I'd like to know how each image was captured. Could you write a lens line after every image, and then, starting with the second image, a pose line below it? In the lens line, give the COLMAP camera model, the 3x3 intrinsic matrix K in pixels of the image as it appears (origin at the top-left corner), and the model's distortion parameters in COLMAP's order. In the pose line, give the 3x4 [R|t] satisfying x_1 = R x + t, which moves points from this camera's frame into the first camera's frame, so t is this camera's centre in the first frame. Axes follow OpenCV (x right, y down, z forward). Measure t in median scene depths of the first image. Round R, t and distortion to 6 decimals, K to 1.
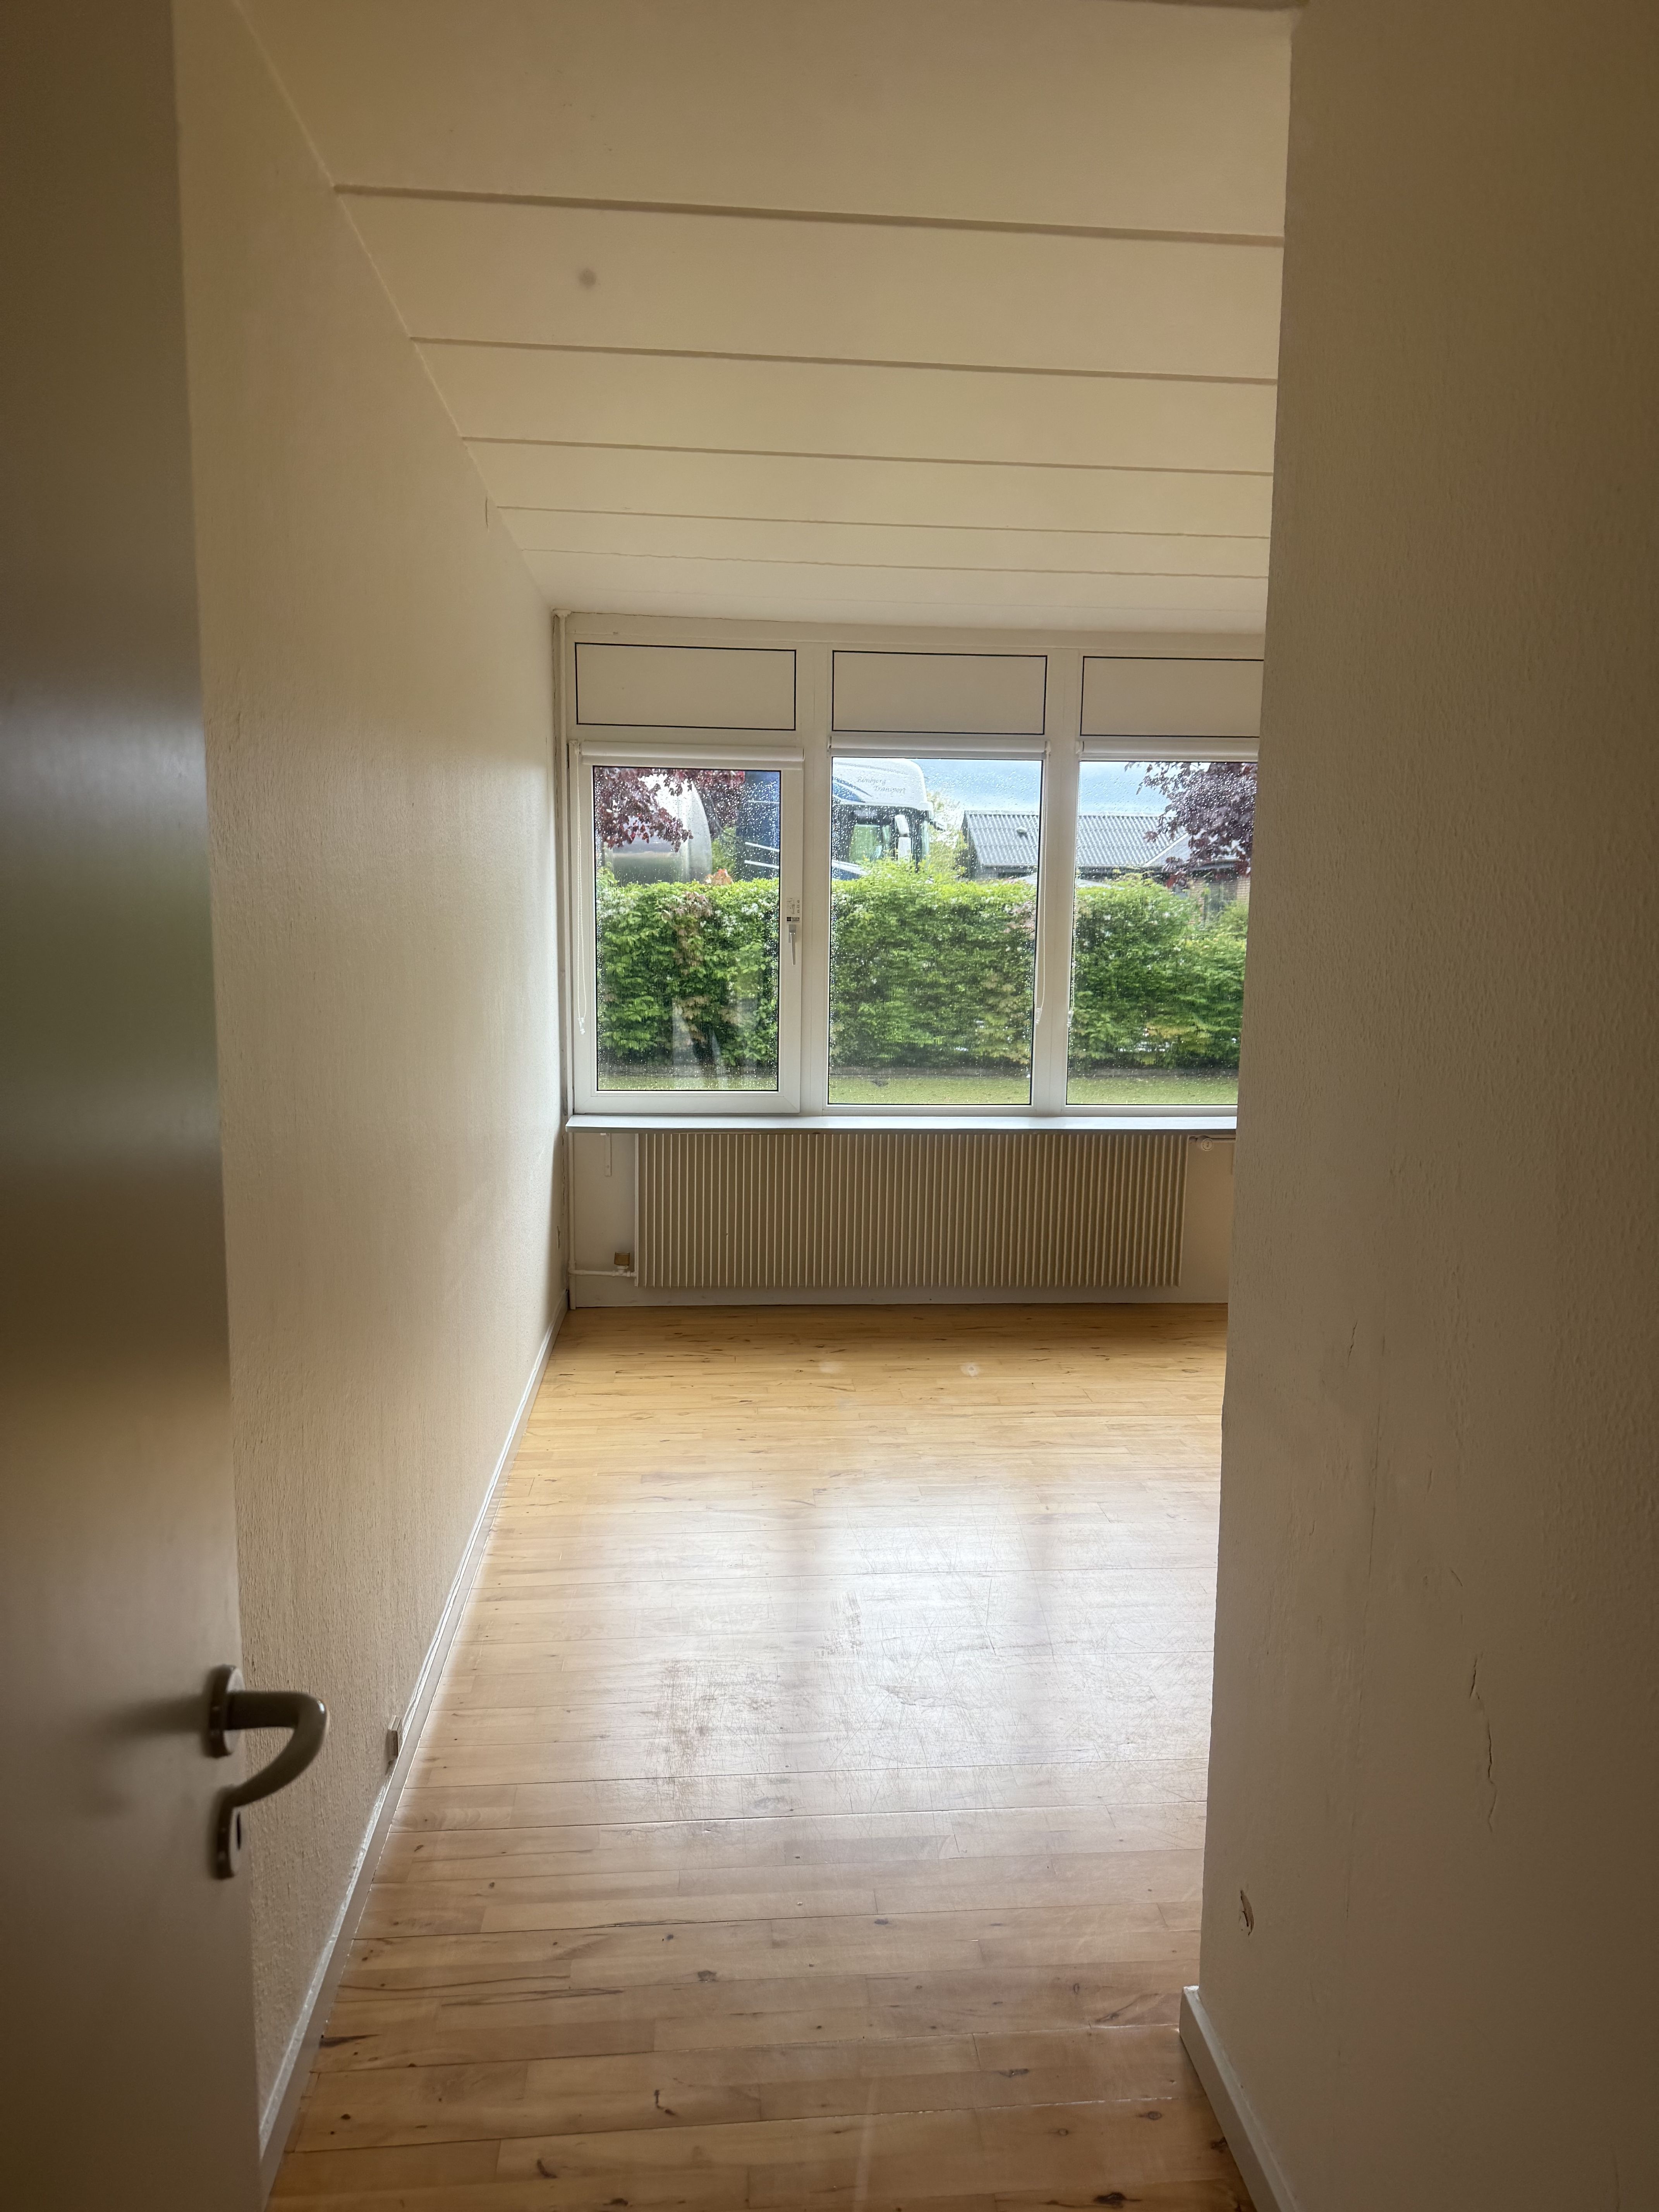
lens RADIAL K [[1597.3, 0, 829.5], [0, 1597.3, 1106.0], [0, 0, 1]] dist [0.127357, -0.055576]
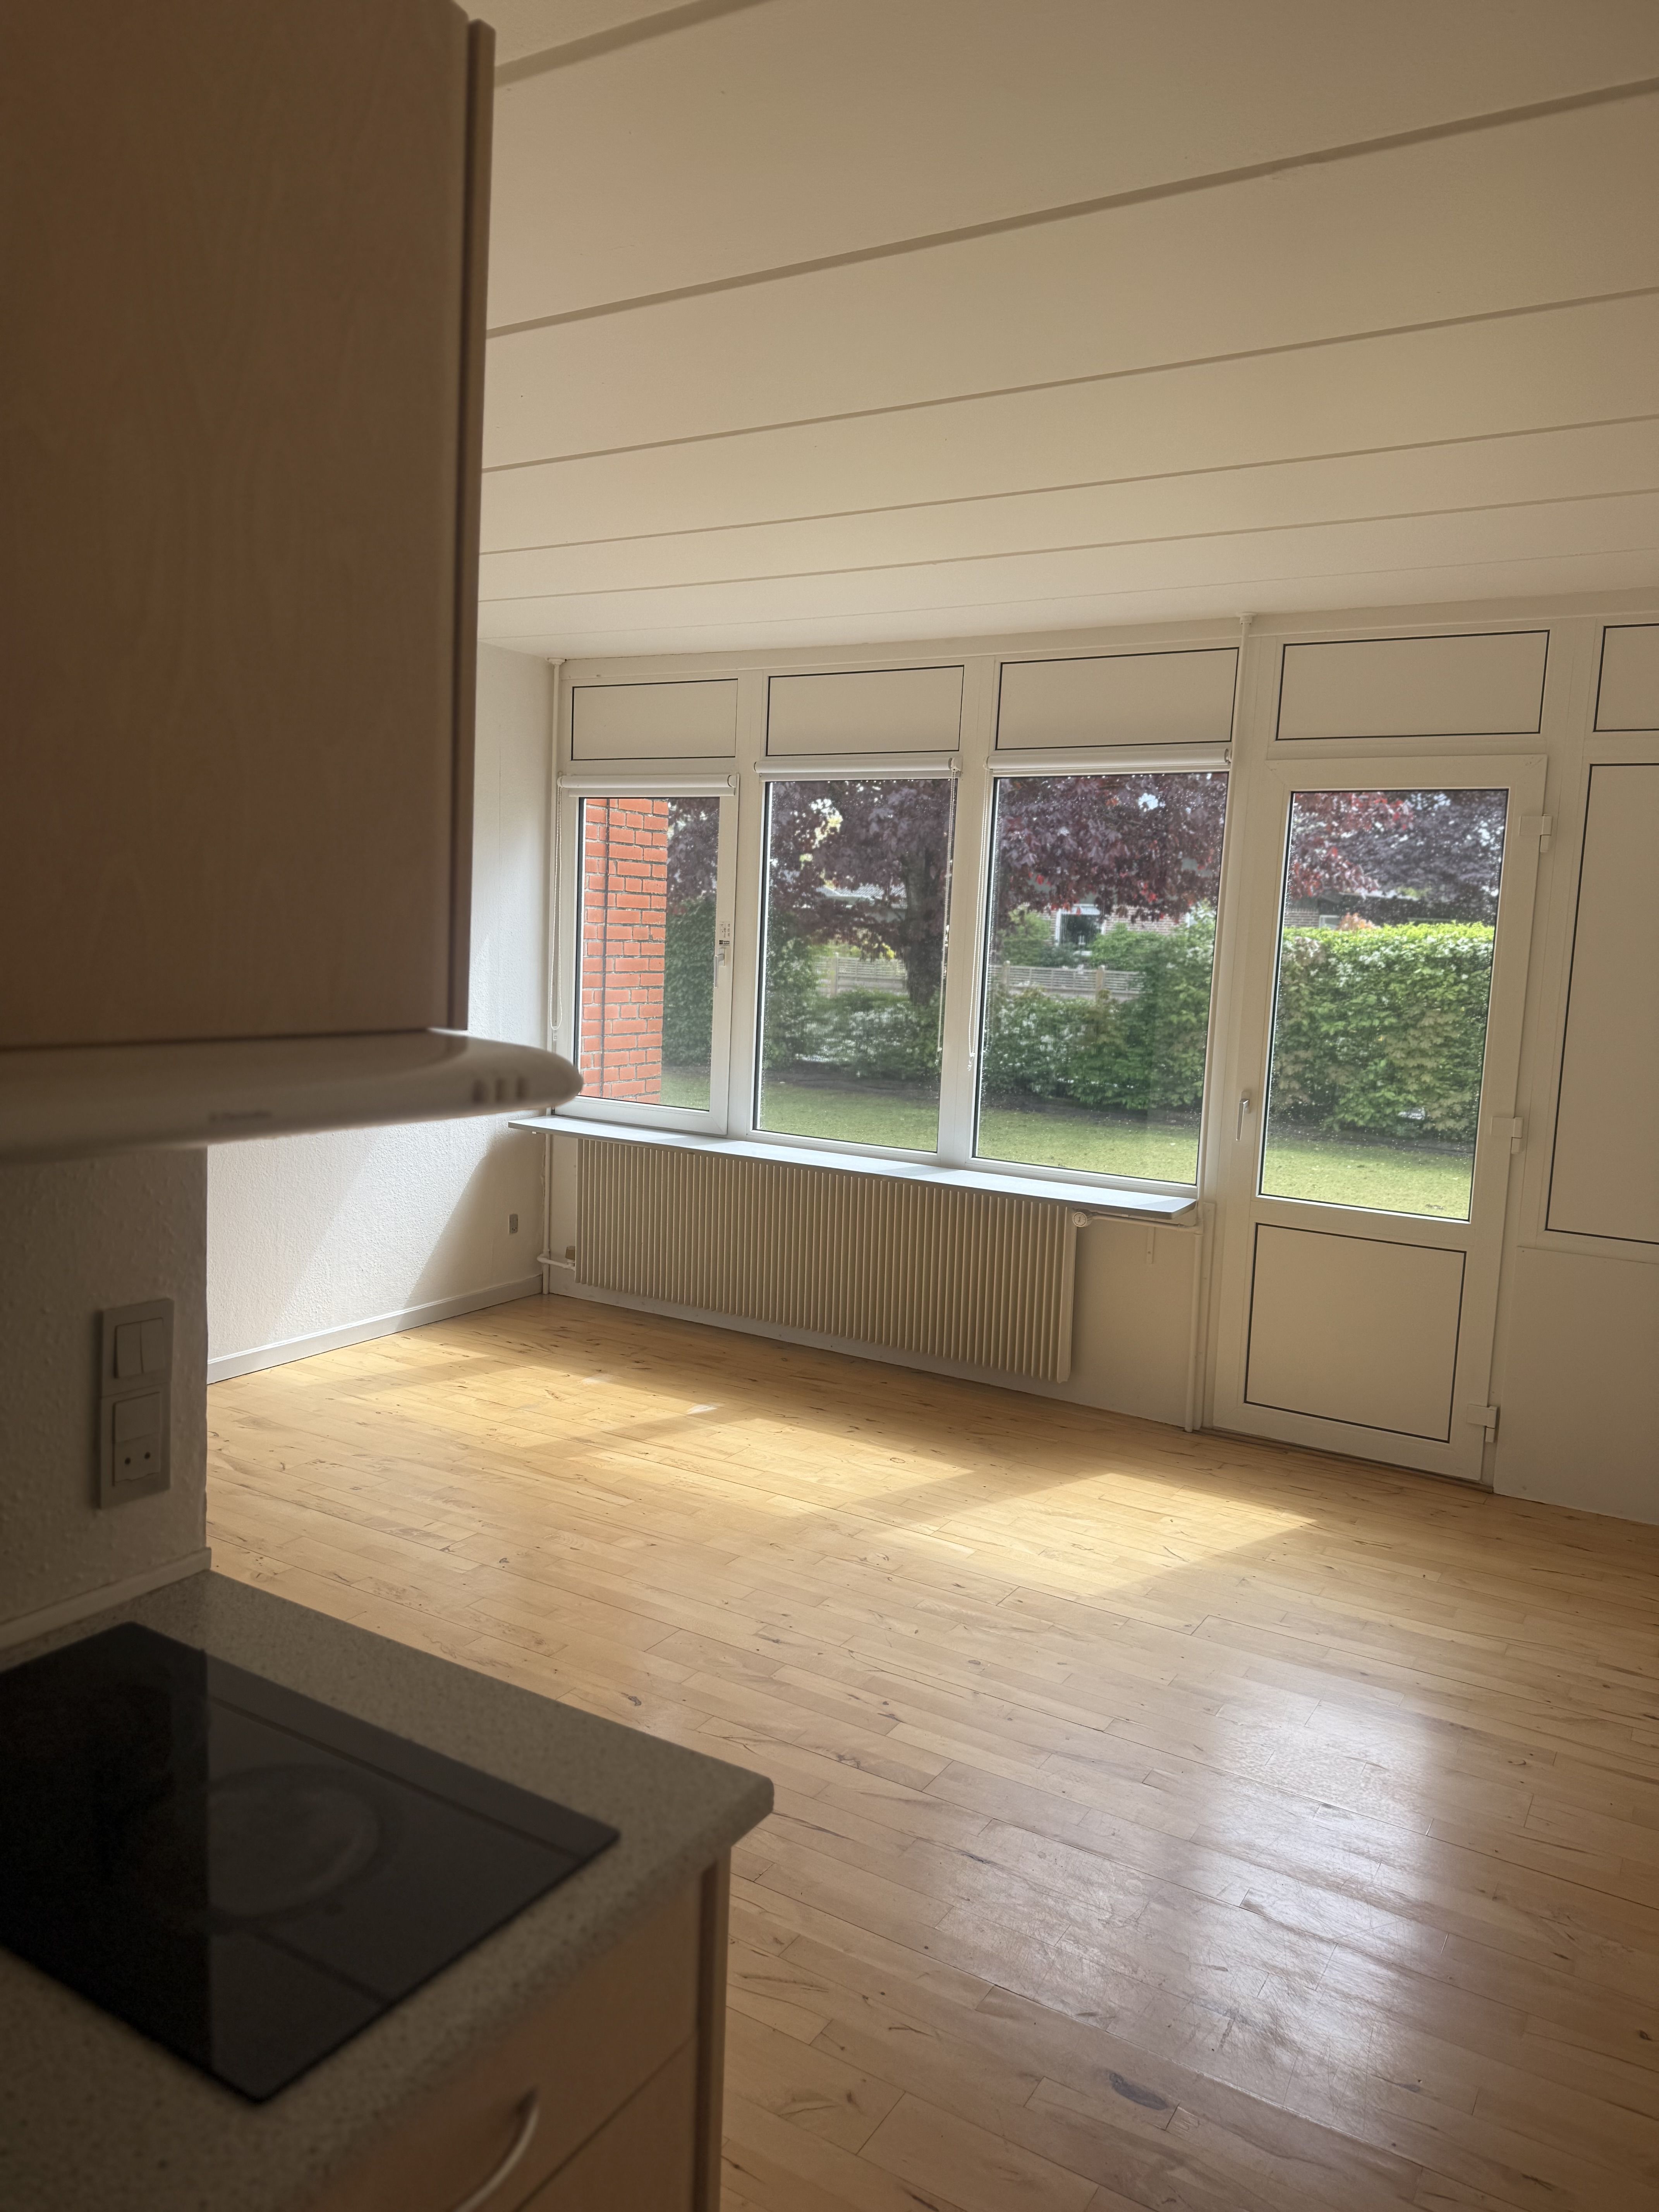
lens RADIAL K [[1597.3, 0, 829.5], [0, 1597.3, 1106.0], [0, 0, 1]] dist [0.127357, -0.055576]
pose [[0.789270, 0.087460, -0.607786, 0.270561], [-0.108018, 0.994145, 0.002784, -0.010169], [0.604471, 0.063454, 0.794096, 0.101446]]
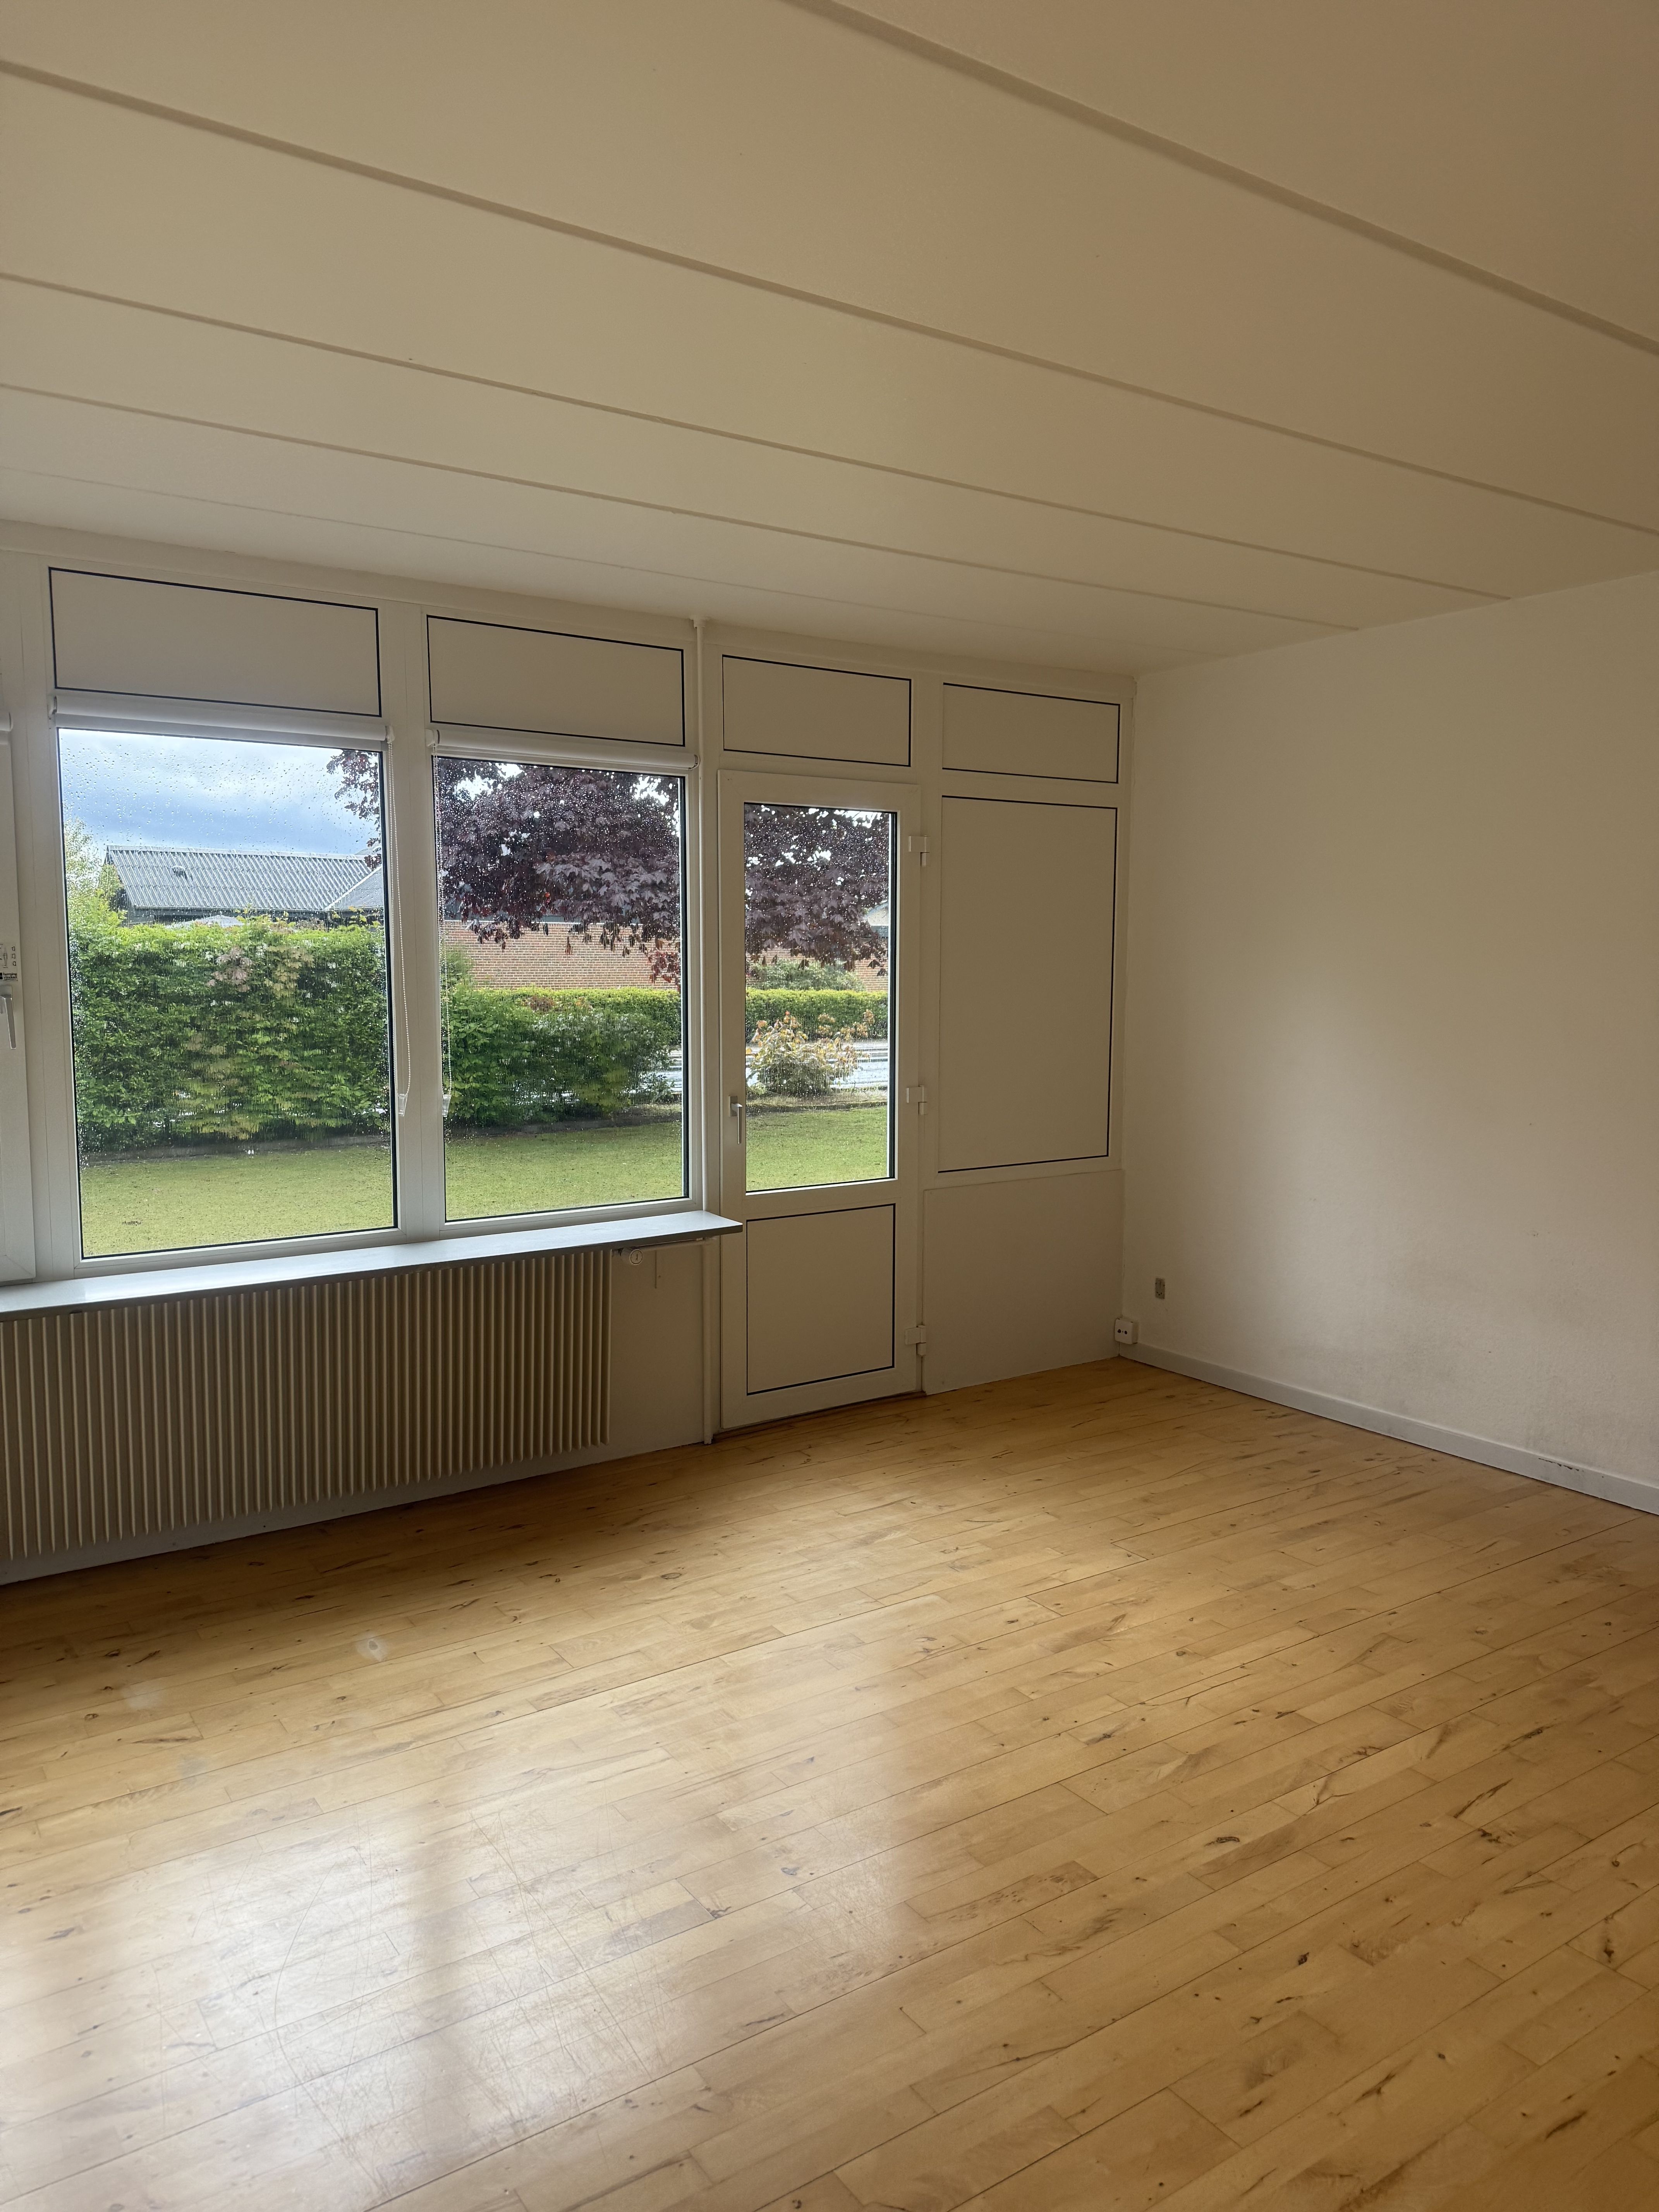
lens RADIAL K [[1570.7, 0, 829.5], [0, 1570.7, 1106.0], [0, 0, 1]] dist [0.082976, -0.119512]
pose [[0.868368, -0.058186, 0.492495, -0.022160], [0.071201, 0.997432, -0.007700, -0.015439], [-0.490783, 0.041753, 0.870281, 0.121821]]
